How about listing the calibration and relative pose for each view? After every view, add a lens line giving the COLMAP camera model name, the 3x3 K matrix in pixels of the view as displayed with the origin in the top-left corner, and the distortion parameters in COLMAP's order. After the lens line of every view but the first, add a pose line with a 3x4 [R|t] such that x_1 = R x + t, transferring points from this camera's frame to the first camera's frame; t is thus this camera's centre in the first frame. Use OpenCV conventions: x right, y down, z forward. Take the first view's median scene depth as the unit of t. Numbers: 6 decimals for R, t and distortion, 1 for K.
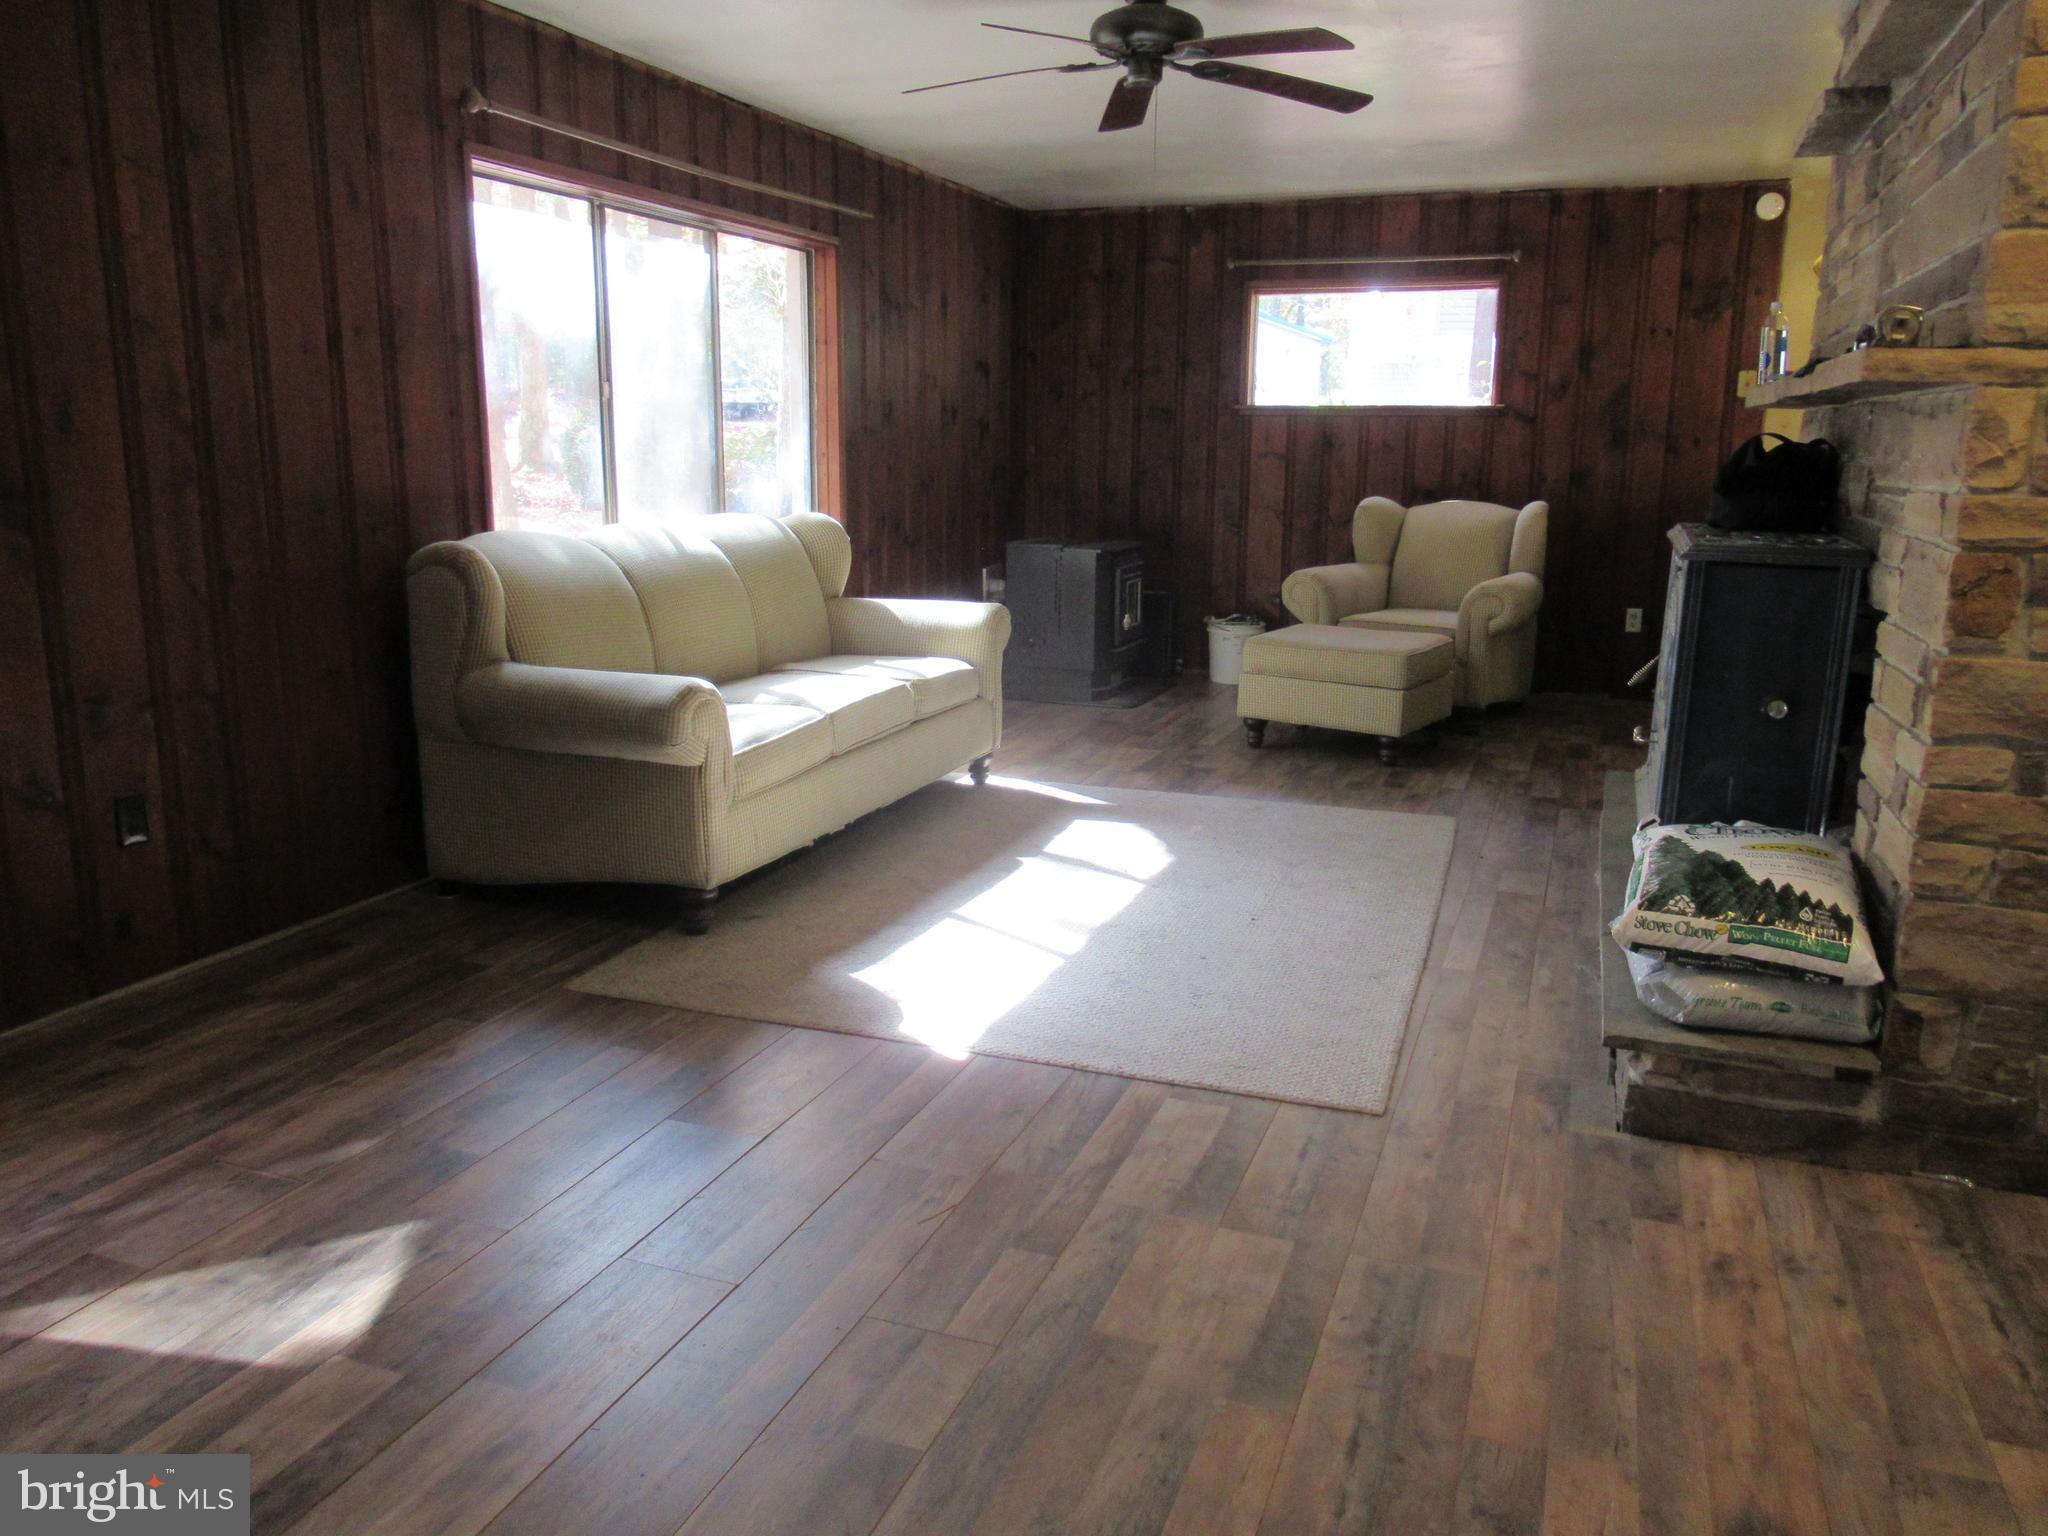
lens RADIAL K [[1513.5, 0, 1024.0], [0, 1513.5, 768.0], [0, 0, 1]] dist [-0.014527, -0.009217]
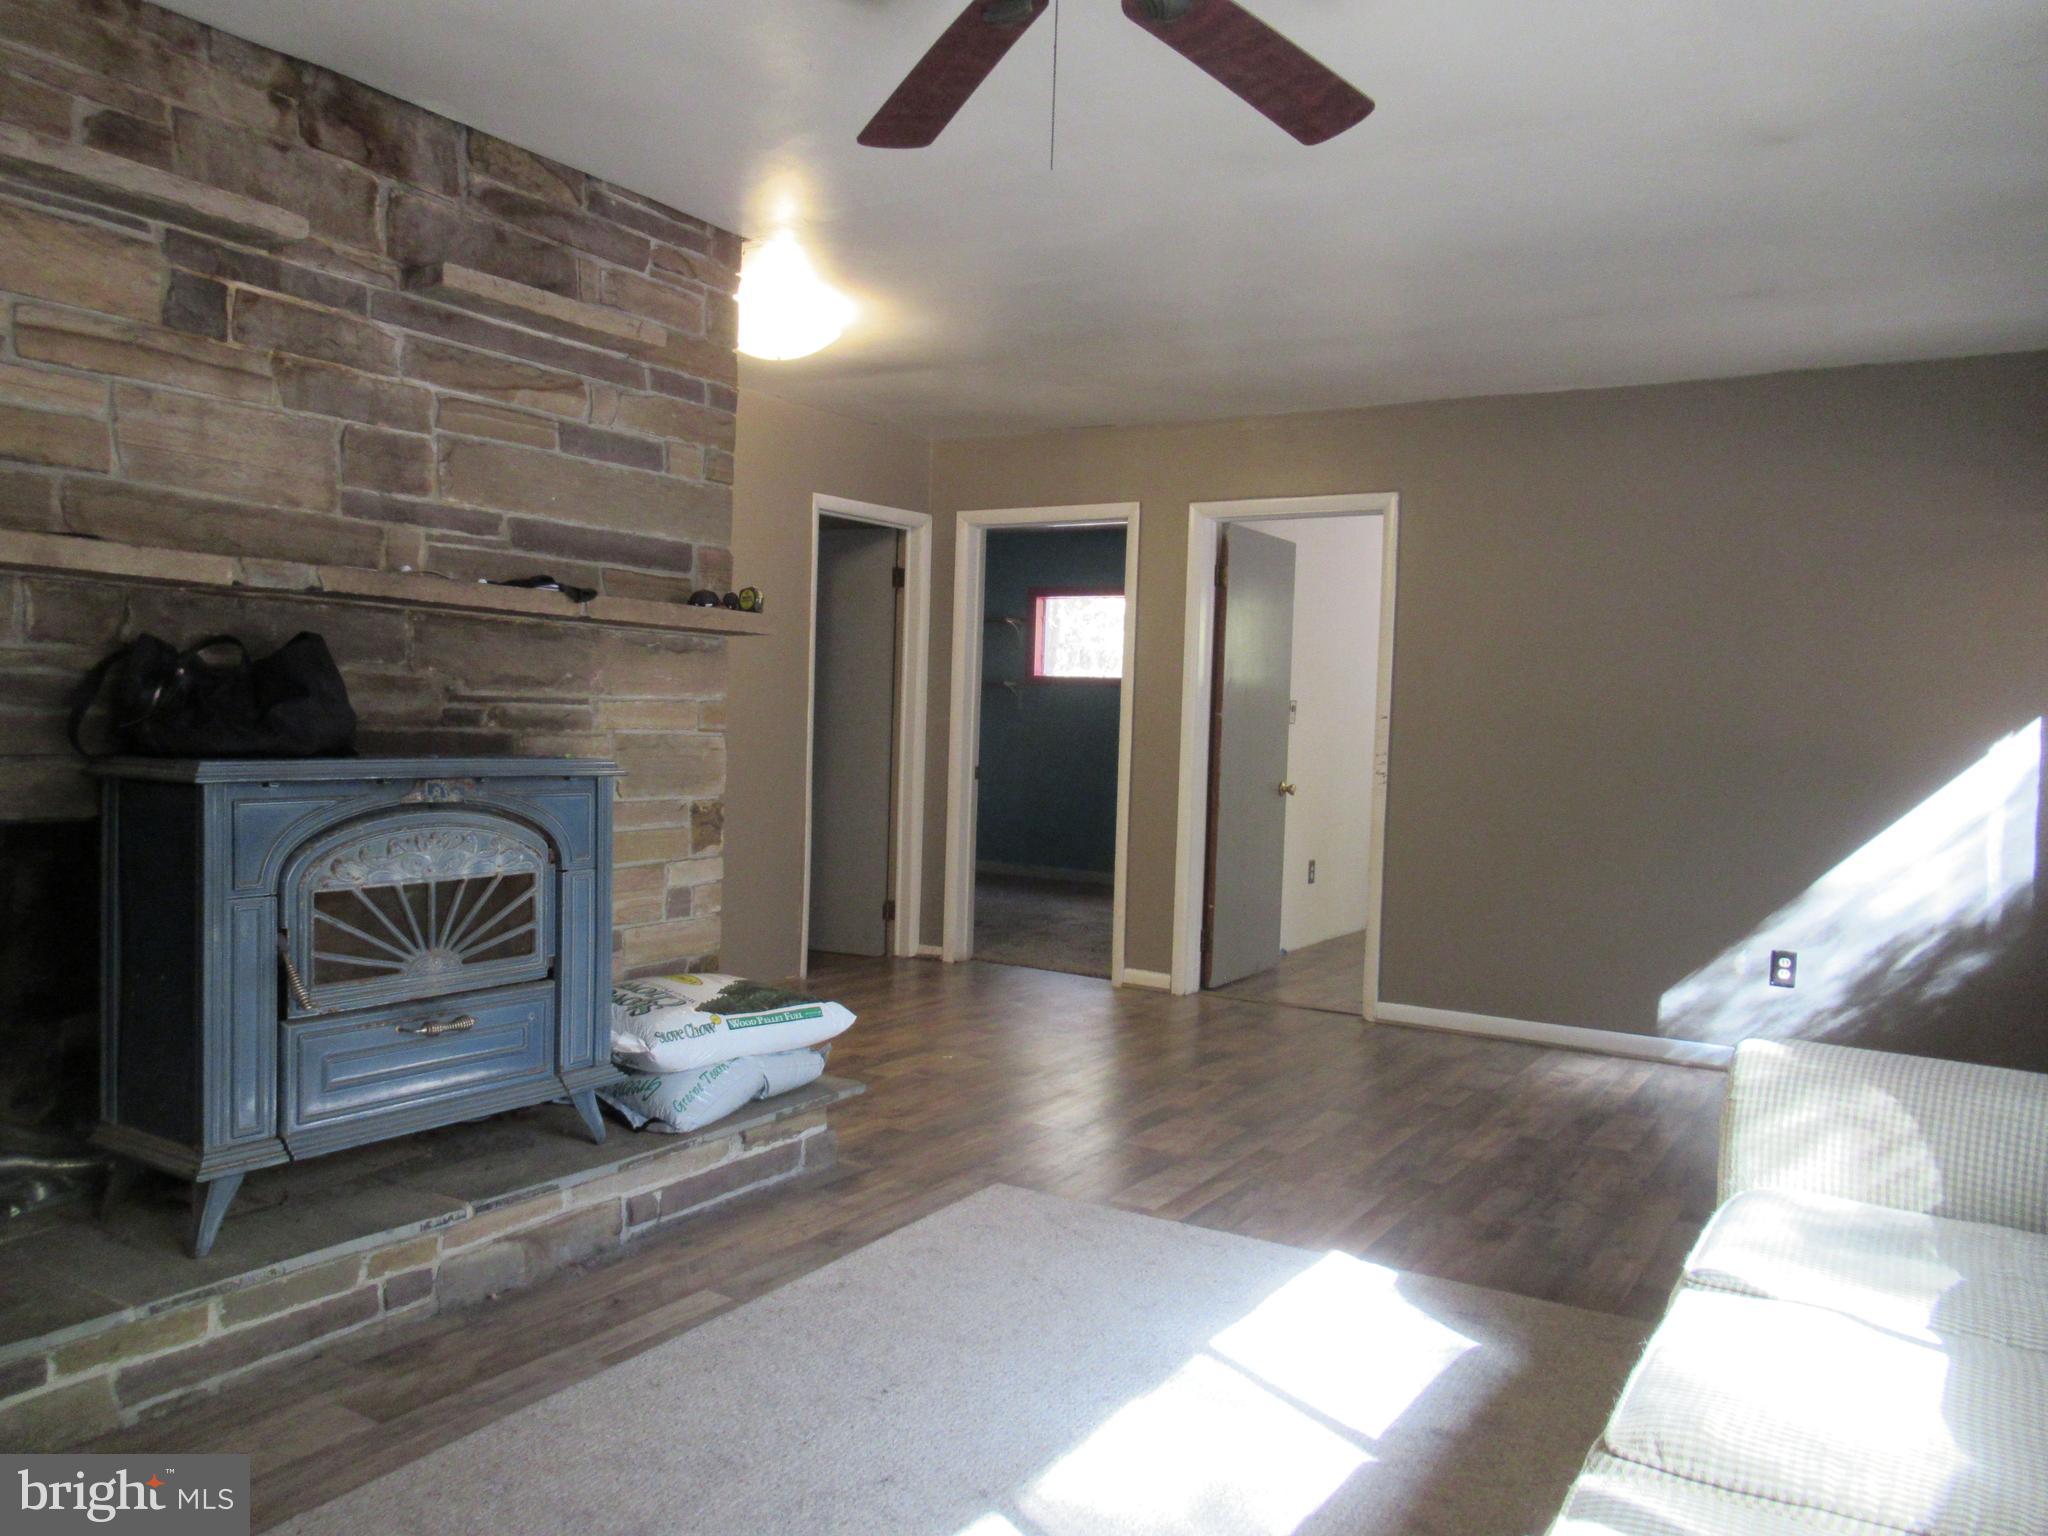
lens RADIAL K [[1513.5, 0, 1024.0], [0, 1513.5, 768.0], [0, 0, 1]] dist [-0.014527, -0.009217]
pose [[-0.979234, -0.047486, 0.197093, -0.020447], [0.001713, 0.970209, 0.242262, -0.332365], [-0.202725, 0.237569, -0.949981, 1.635871]]
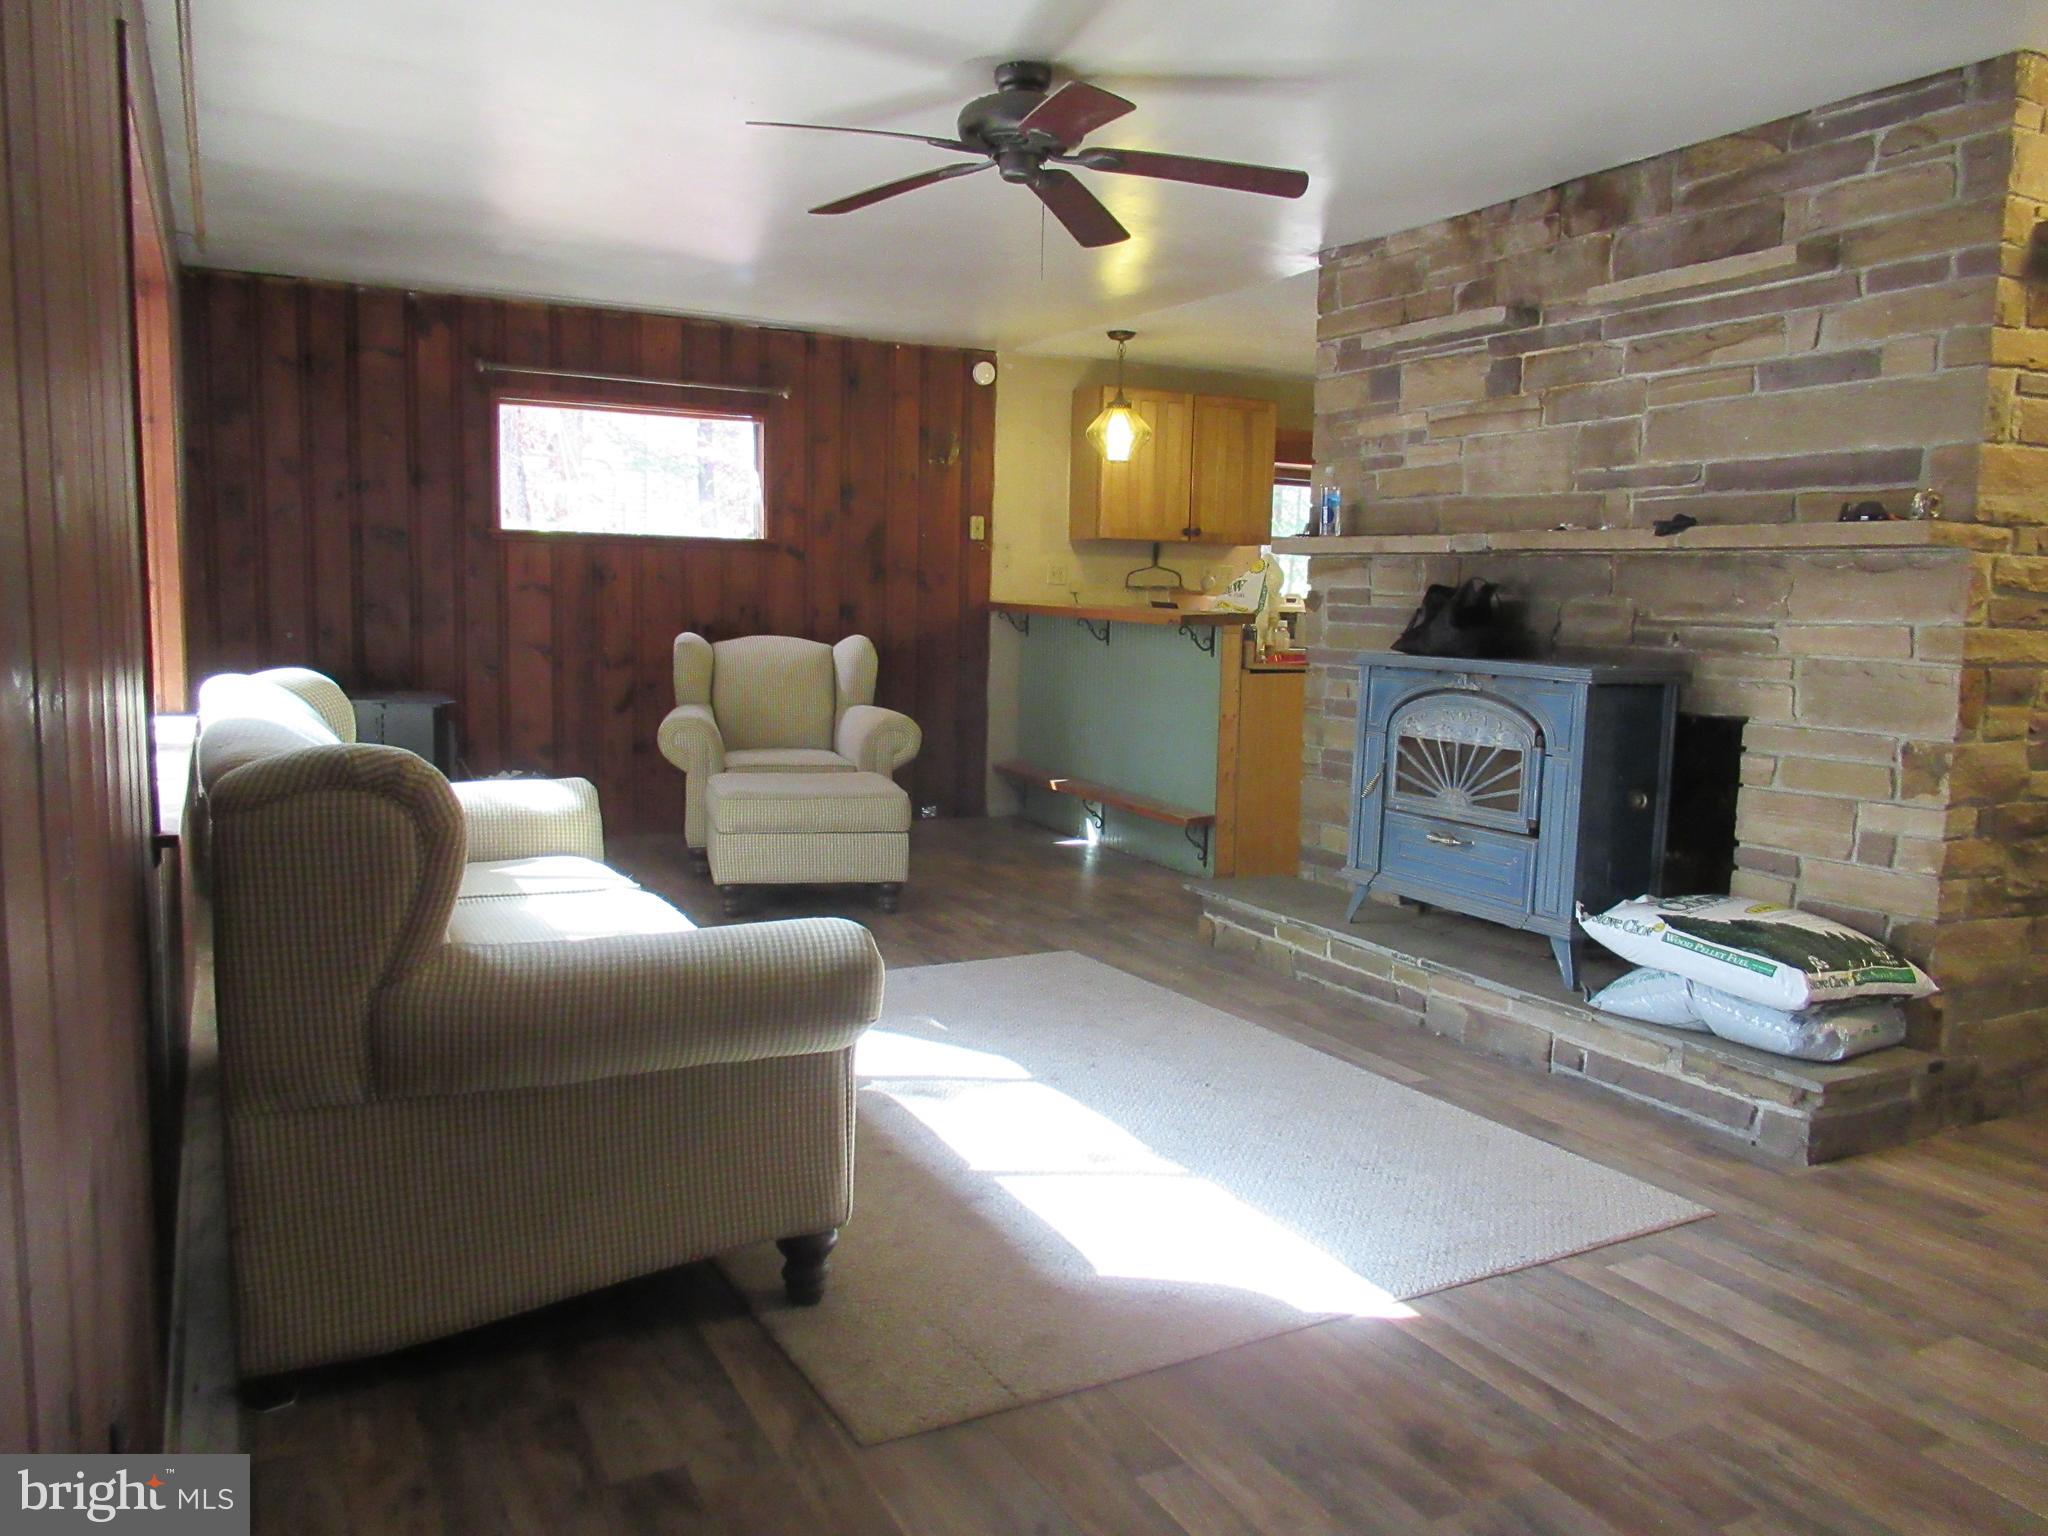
lens RADIAL K [[1505.8, 0, 1024.0], [0, 1505.8, 768.0], [0, 0, 1]] dist [-0.022152, -0.004926]
pose [[0.661012, -0.077423, 0.746371, -0.634519], [0.140147, 0.989899, -0.021435, -0.093862], [-0.737172, 0.118771, 0.665185, 0.475770]]
